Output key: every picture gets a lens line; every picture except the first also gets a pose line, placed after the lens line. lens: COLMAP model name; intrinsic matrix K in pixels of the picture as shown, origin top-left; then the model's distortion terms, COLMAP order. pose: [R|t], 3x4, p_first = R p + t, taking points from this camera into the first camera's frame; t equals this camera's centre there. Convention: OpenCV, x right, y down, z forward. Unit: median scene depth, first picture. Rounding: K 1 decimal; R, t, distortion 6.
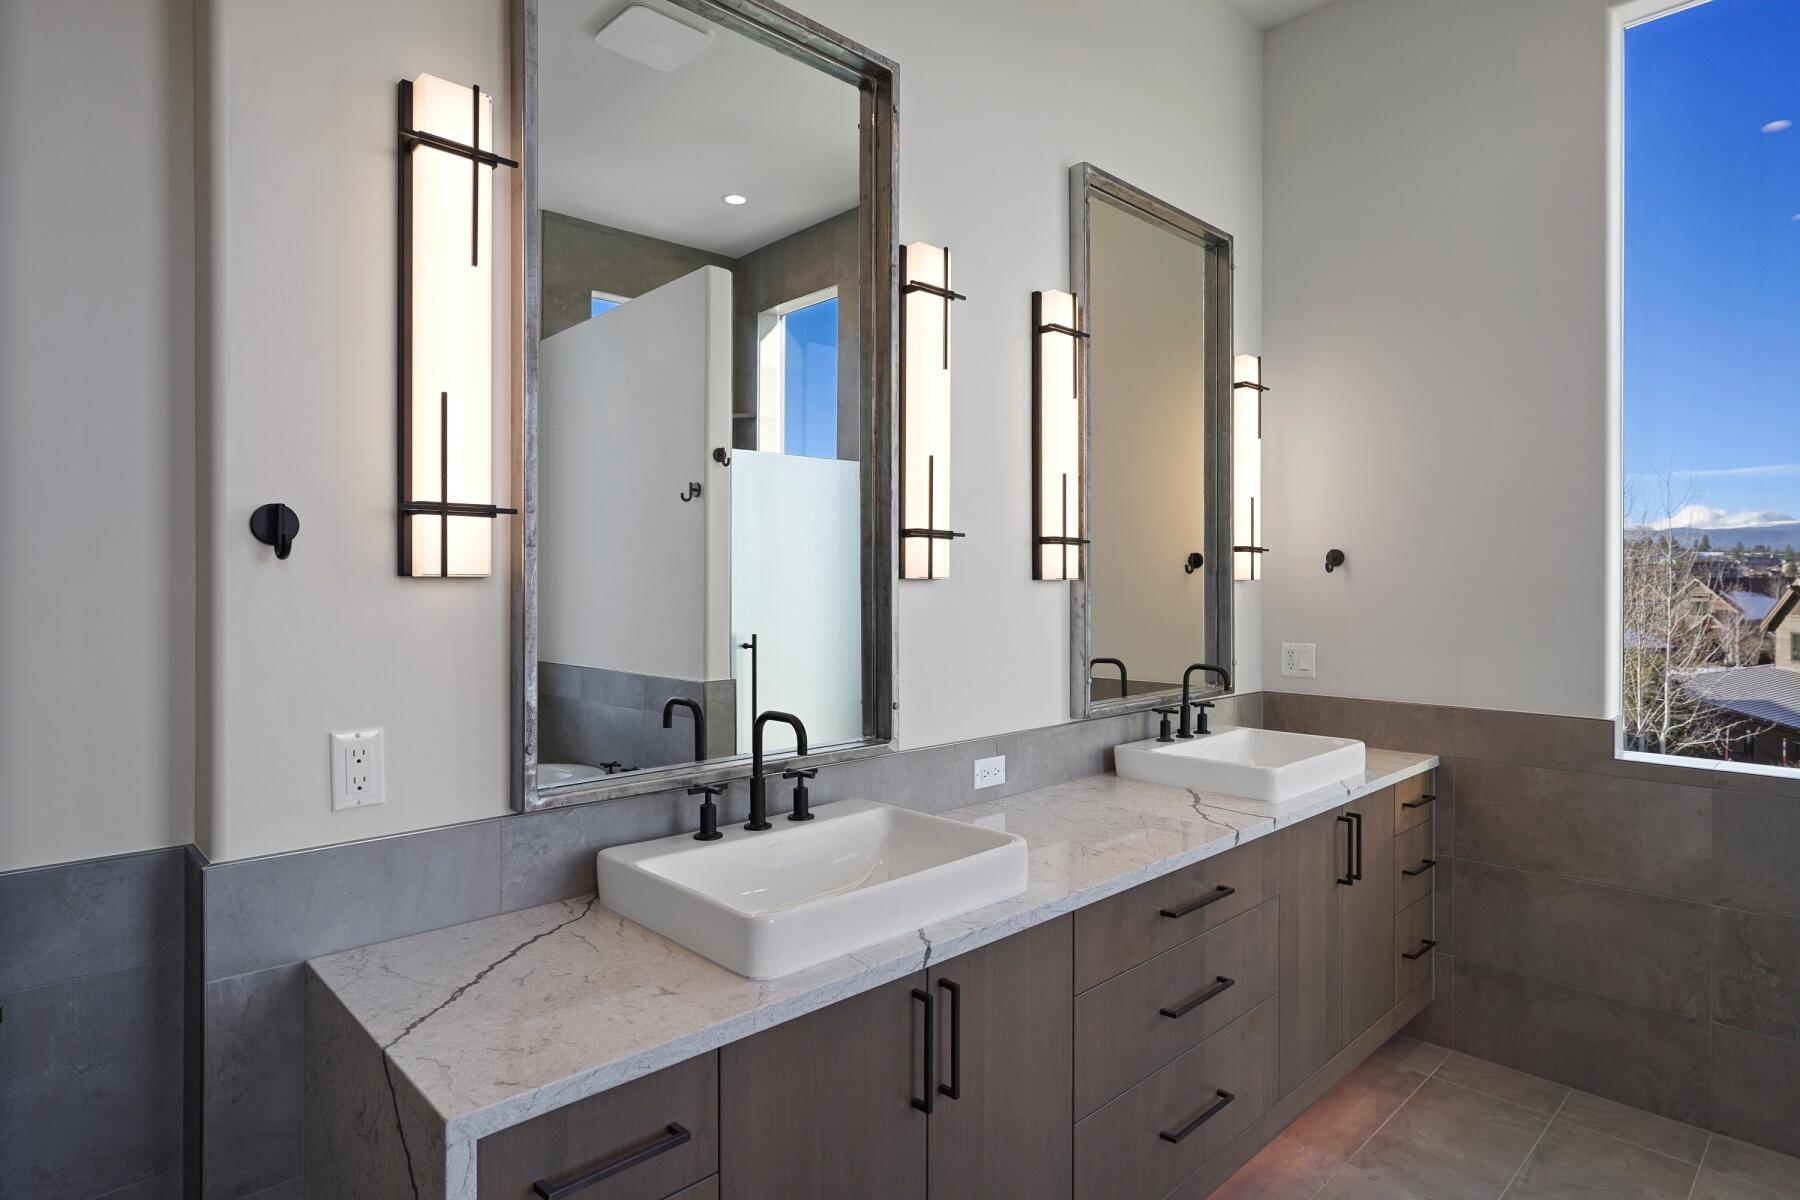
lens RADIAL K [[964.6, 0, 900.0], [0, 964.6, 600.0], [0, 0, 1]] dist [0.000076, 0.000928]
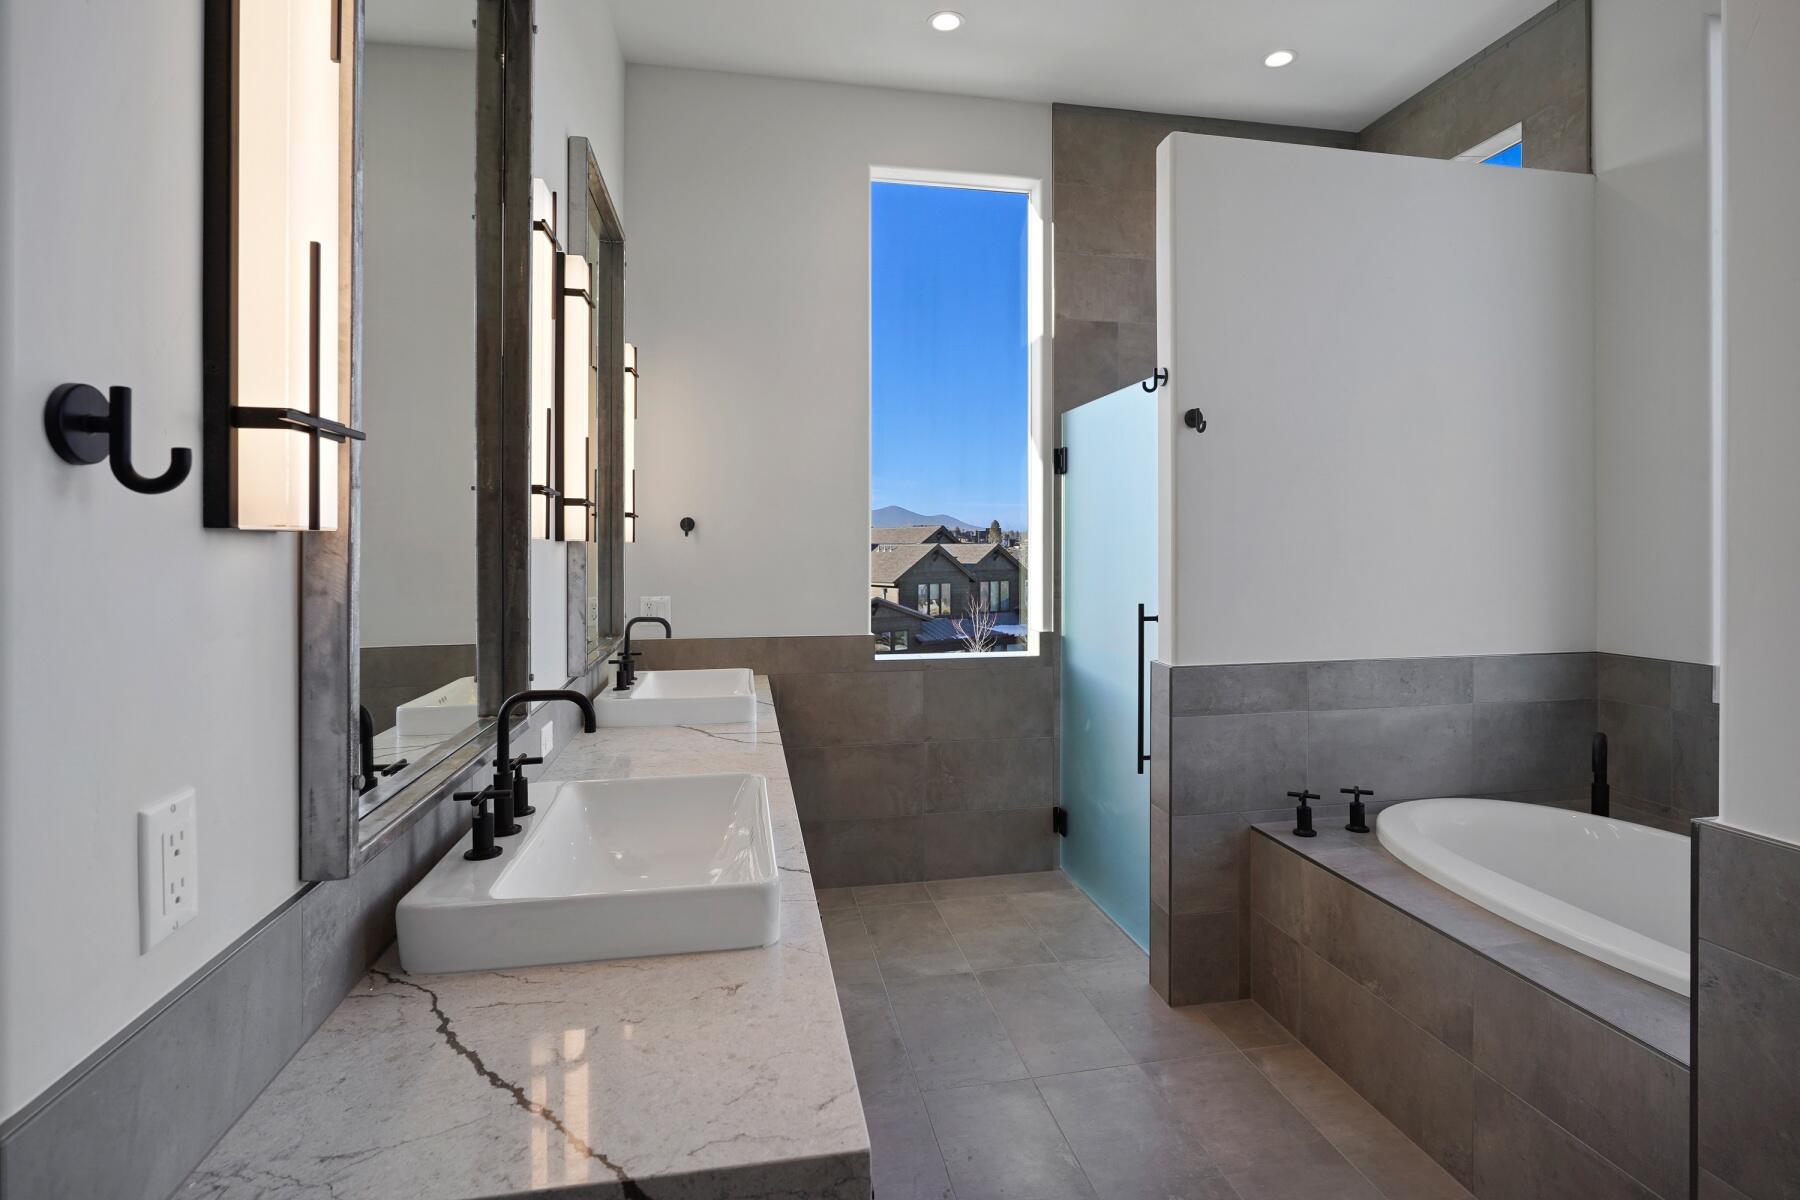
lens RADIAL K [[890.6, 0, 902.9], [0, 890.6, 552.7], [0, 0, 1]] dist [-0.001274, -0.000089]
pose [[0.544084, -0.003368, 0.839024, -0.473829], [0.010618, 0.999940, -0.002872, -0.001873], [-0.838964, 0.010471, 0.544086, 0.218267]]
